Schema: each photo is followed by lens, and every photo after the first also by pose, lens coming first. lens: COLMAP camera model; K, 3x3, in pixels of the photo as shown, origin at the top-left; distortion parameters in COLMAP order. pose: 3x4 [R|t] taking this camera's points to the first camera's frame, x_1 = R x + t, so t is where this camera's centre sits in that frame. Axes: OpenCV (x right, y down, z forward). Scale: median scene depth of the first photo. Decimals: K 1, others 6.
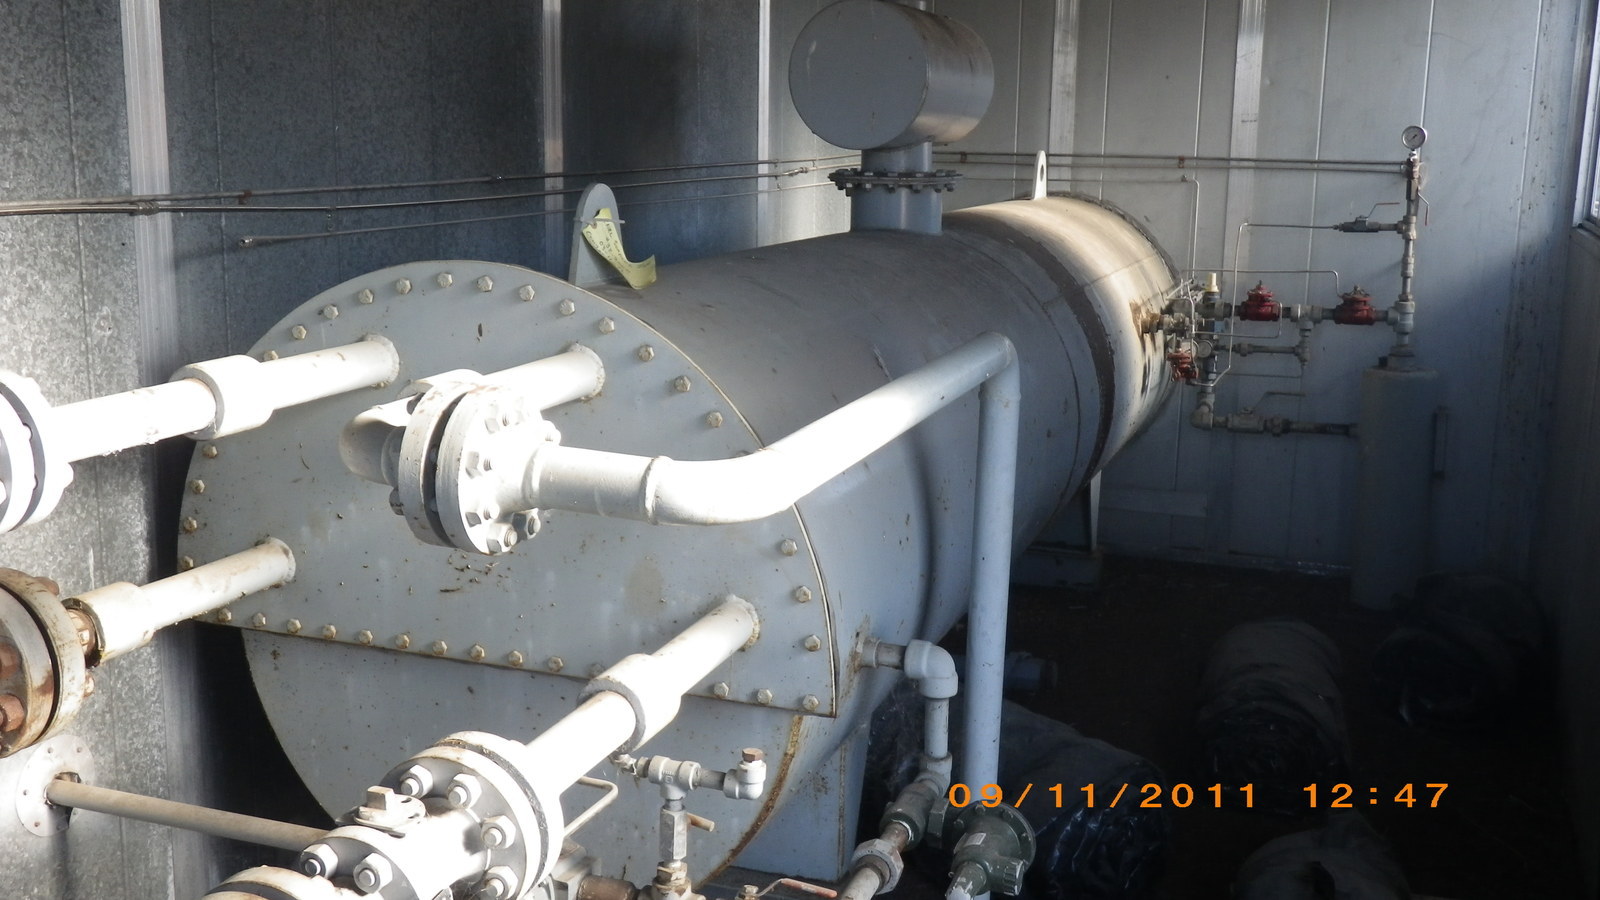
lens RADIAL K [[1606.4, 0, 803.0], [0, 1606.4, 448.0], [0, 0, 1]] dist [-0.004599, 0.000000]
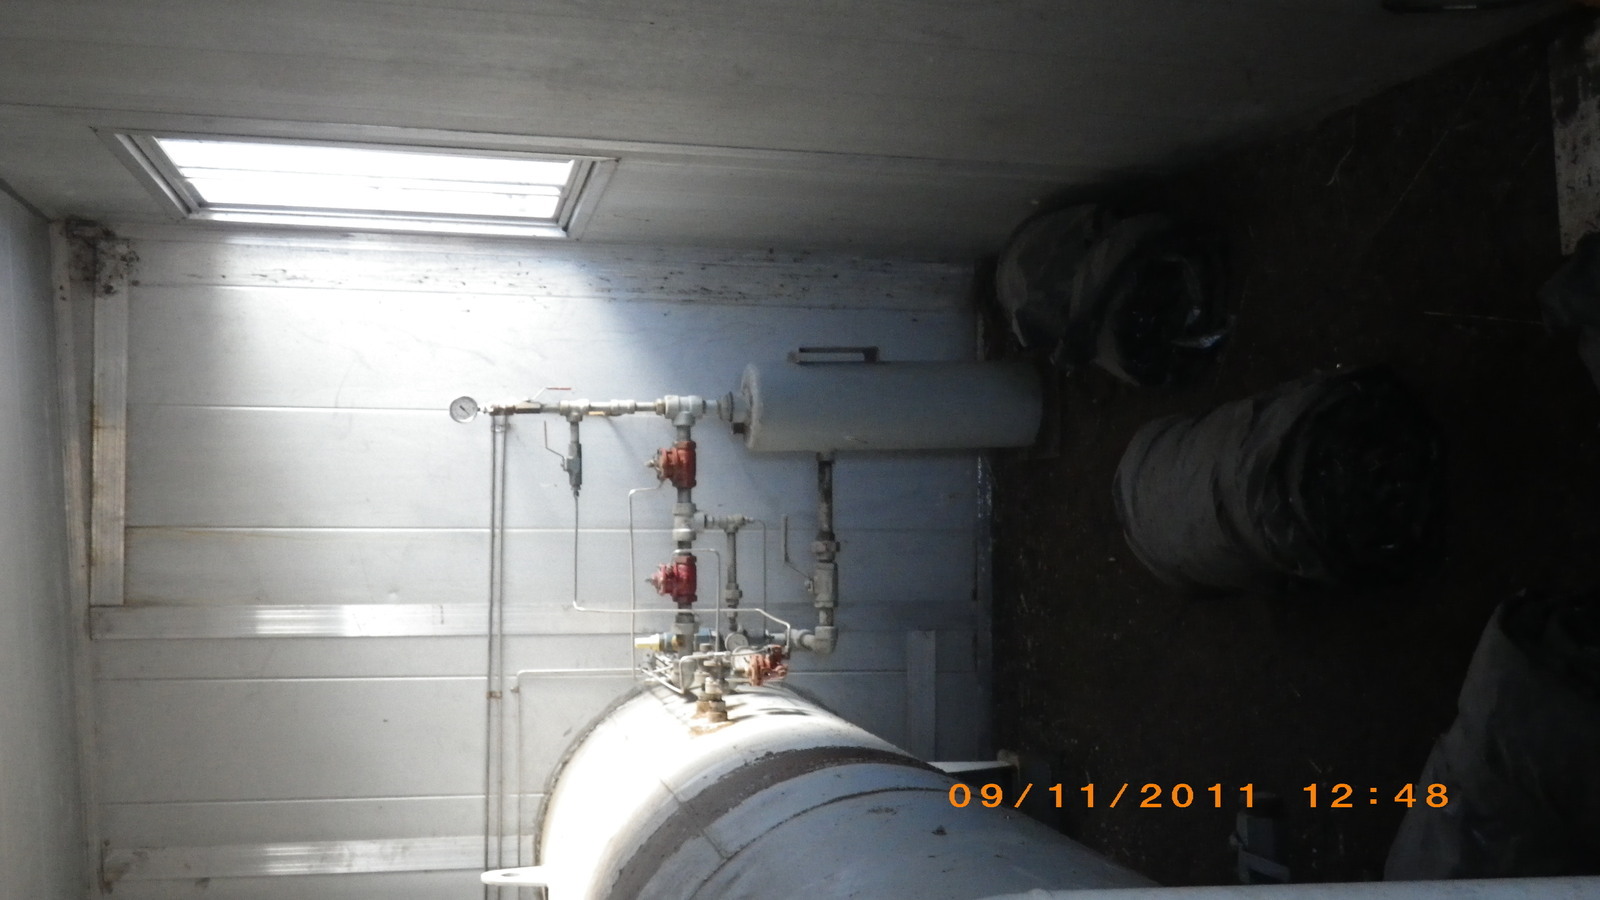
lens RADIAL K [[1606.4, 0, 797.7], [0, 1606.4, 453.4], [0, 0, 1]] dist [-0.004599, 0.000000]
pose [[-0.082499, -0.922624, 0.376775, 0.039111], [0.996583, -0.074837, 0.034957, -0.052464], [-0.004056, 0.378371, 0.925645, 0.244799]]
